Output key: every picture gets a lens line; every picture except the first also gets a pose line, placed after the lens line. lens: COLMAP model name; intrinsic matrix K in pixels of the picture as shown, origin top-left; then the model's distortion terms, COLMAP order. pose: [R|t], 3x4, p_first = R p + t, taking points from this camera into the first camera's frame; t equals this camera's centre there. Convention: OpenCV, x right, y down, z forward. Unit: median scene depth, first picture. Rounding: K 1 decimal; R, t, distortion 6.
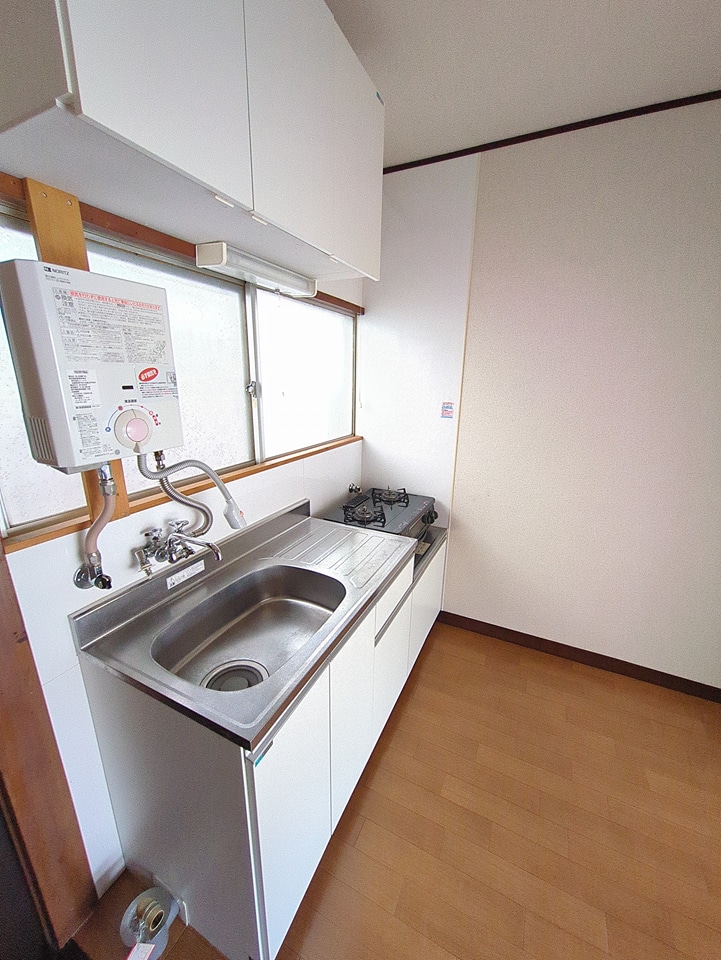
lens RADIAL K [[375.2, 0, 362.1], [0, 375.2, 478.6], [0, 0, 1]] dist [0.002600, -0.001547]
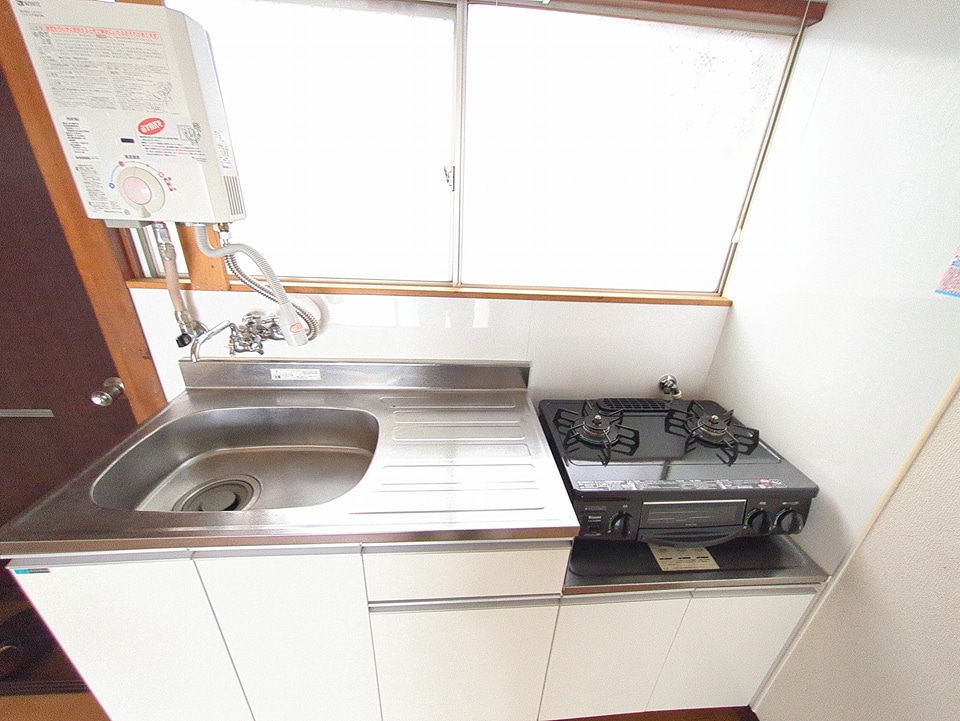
lens RADIAL K [[375.2, 0, 481.0], [0, 375.2, 359.0], [0, 0, 1]] dist [0.002600, -0.001547]
pose [[0.507879, 0.353363, -0.785616, 0.713300], [-0.269438, 0.931397, 0.244750, -0.198991], [0.818206, 0.087371, 0.568247, 1.209757]]
